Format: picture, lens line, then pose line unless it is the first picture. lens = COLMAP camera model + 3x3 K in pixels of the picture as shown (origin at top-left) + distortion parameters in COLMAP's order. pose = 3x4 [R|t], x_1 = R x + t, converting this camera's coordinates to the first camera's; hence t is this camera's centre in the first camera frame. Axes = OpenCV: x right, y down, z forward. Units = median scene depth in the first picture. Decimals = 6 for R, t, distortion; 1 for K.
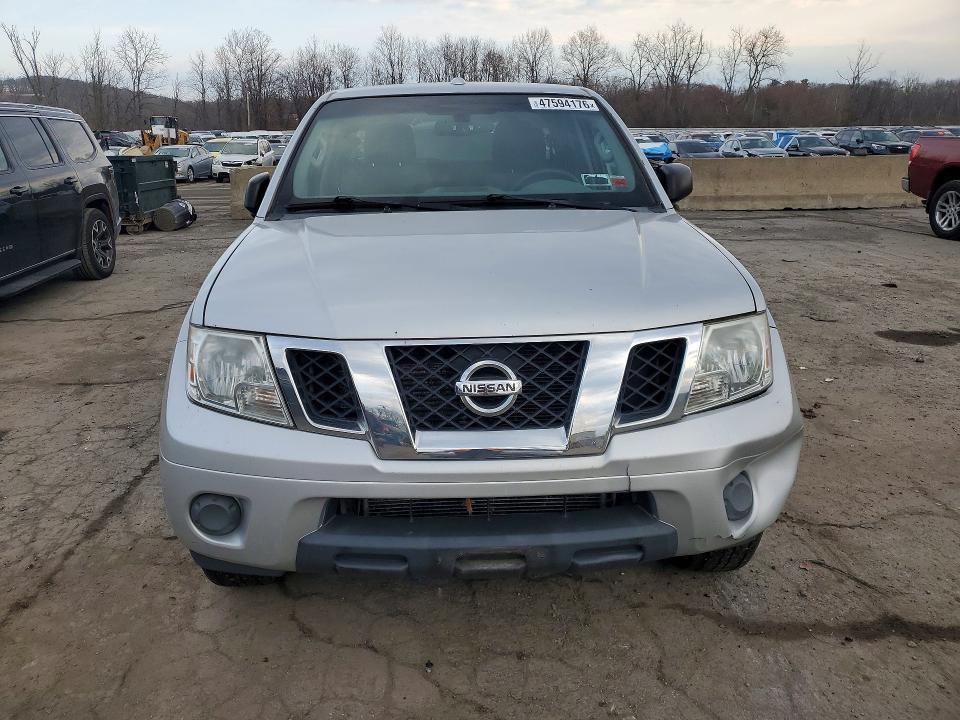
lens RADIAL K [[752.1, 0, 479.9], [0, 752.1, 348.4], [0, 0, 1]] dist [0.022392, 0.004027]
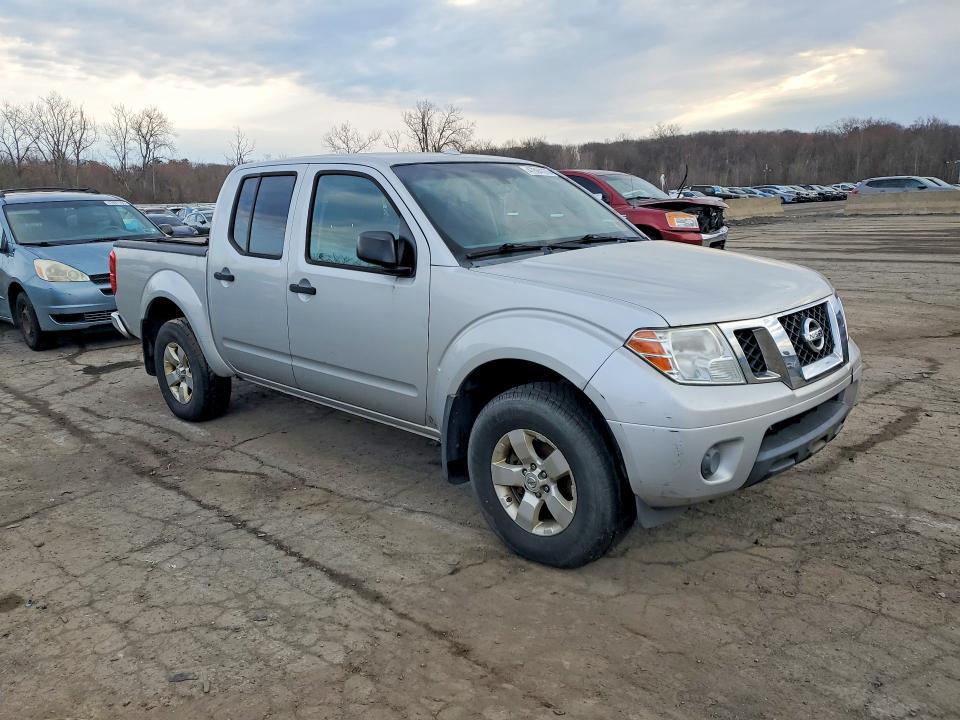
lens RADIAL K [[739.3, 0, 480.0], [0, 739.3, 360.0], [0, 0, 1]] dist [0.024566, 0.000260]
pose [[0.727455, -0.158812, 0.667524, -1.126539], [0.209782, 0.977740, 0.004000, -0.036171], [-0.653300, 0.137125, 0.744578, 0.193569]]
